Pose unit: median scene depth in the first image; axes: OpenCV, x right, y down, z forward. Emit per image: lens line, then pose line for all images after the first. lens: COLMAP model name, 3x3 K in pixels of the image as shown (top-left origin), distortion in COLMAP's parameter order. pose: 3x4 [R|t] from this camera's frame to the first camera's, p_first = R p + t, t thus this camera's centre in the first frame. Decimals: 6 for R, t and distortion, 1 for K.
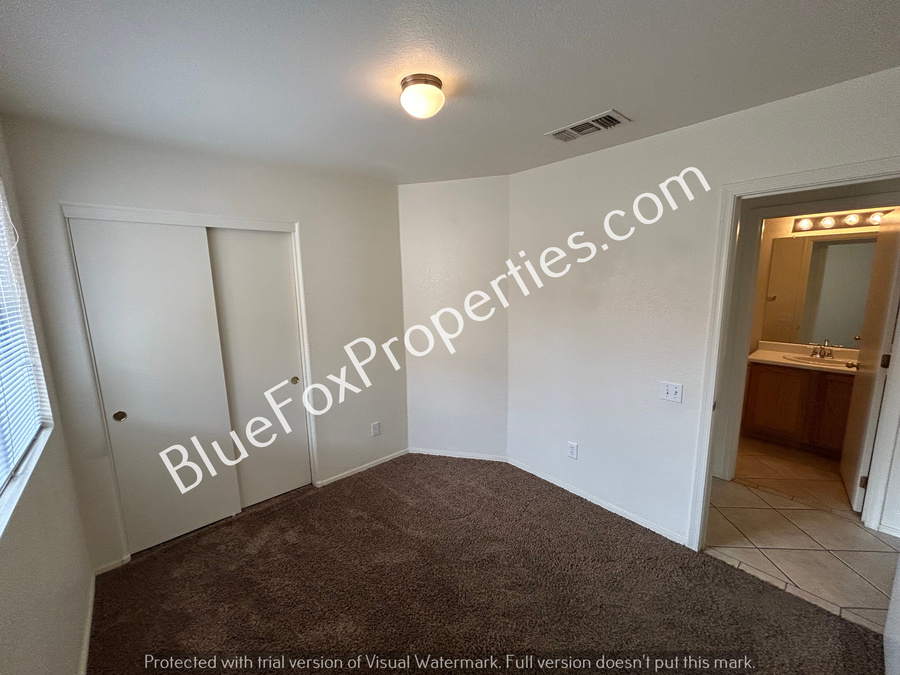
lens RADIAL K [[365.3, 0, 450.0], [0, 365.3, 337.5], [0, 0, 1]] dist [-0.000851, 0.000511]
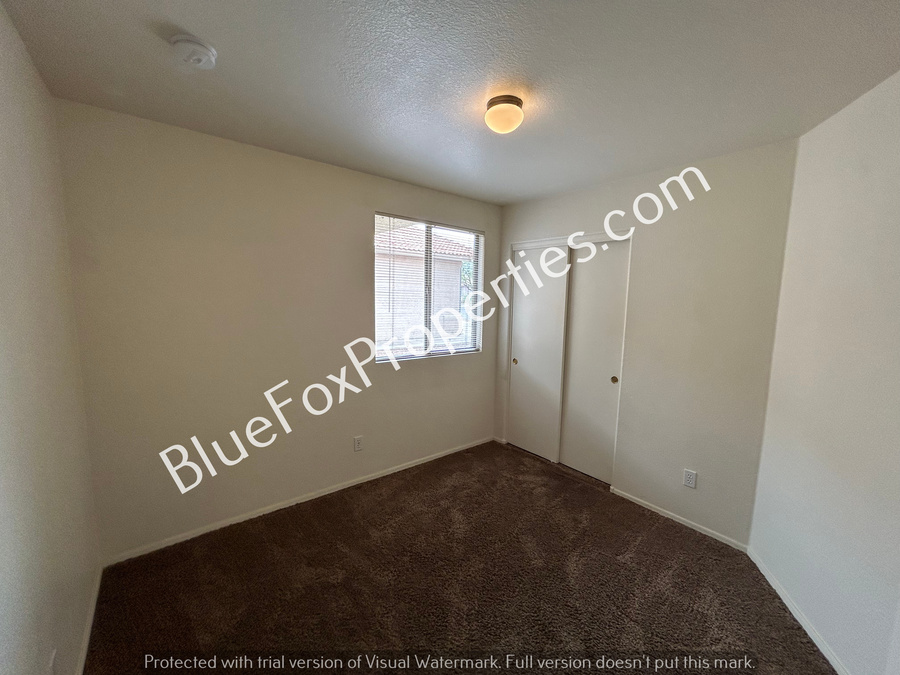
lens RADIAL K [[365.3, 0, 450.0], [0, 365.3, 337.5], [0, 0, 1]] dist [-0.000851, 0.000511]
pose [[-0.037136, 0.135140, -0.990130, 0.652403], [-0.181890, 0.973349, 0.139672, -0.066457], [0.982617, 0.185281, -0.011566, 0.553646]]
